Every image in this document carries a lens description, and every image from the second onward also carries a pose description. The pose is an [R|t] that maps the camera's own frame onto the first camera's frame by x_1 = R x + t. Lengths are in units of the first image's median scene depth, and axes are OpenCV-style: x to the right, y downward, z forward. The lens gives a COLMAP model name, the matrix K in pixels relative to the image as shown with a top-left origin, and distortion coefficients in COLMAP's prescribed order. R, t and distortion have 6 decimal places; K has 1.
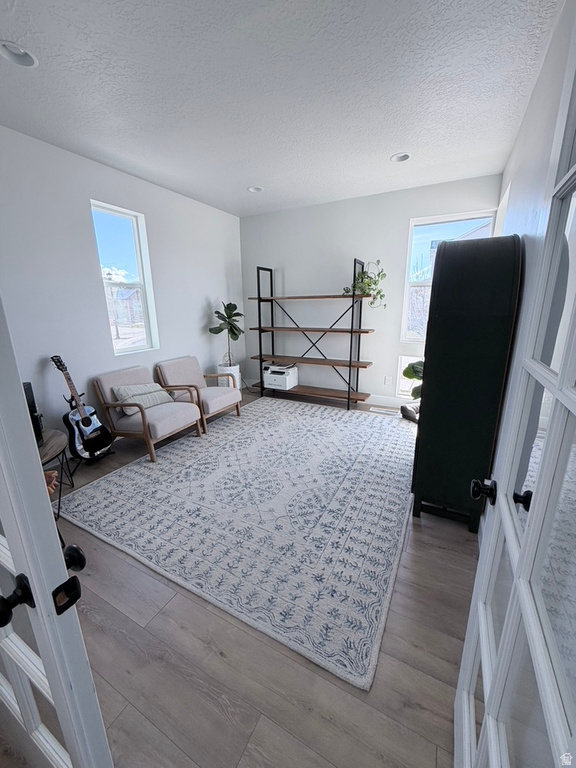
lens RADIAL K [[305.3, 0, 287.3], [0, 305.3, 381.4], [0, 0, 1]] dist [0.000190, -0.000001]
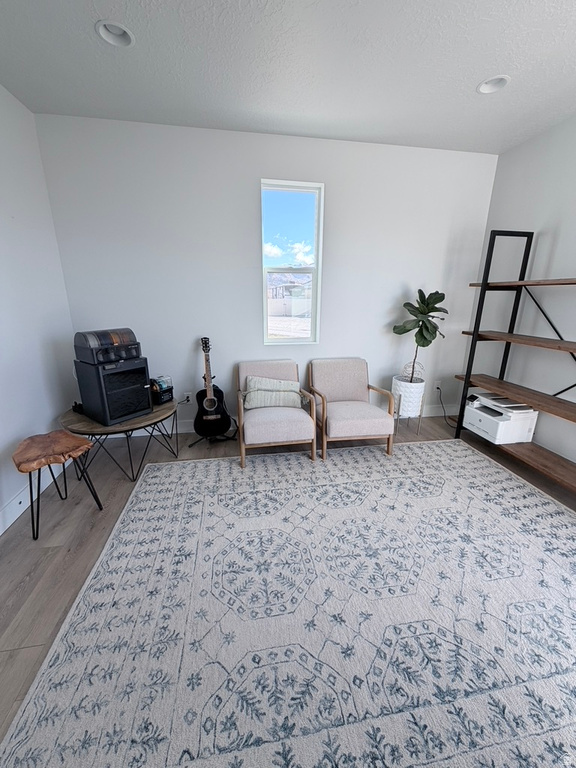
lens RADIAL K [[305.3, 0, 287.3], [0, 305.3, 381.4], [0, 0, 1]] dist [0.000190, -0.000001]
pose [[0.609811, 0.232380, -0.757714, 0.212830], [-0.209157, 0.969342, 0.128953, -0.099412], [0.764450, 0.079844, 0.639719, 0.400627]]
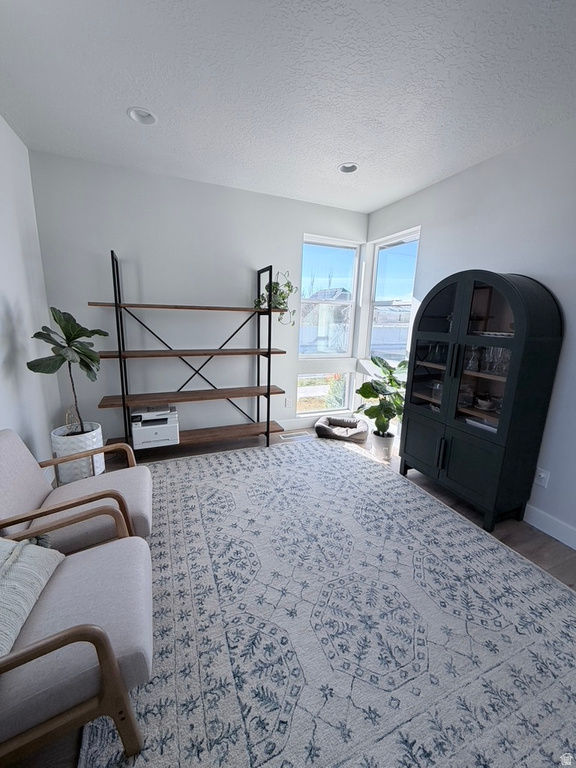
lens RADIAL K [[305.3, 0, 287.3], [0, 305.3, 381.4], [0, 0, 1]] dist [0.000190, -0.000001]
pose [[0.633722, -0.131888, 0.762235, -0.431254], [0.154715, 0.987059, 0.042159, -0.123213], [-0.757931, 0.091212, 0.645926, 0.471396]]
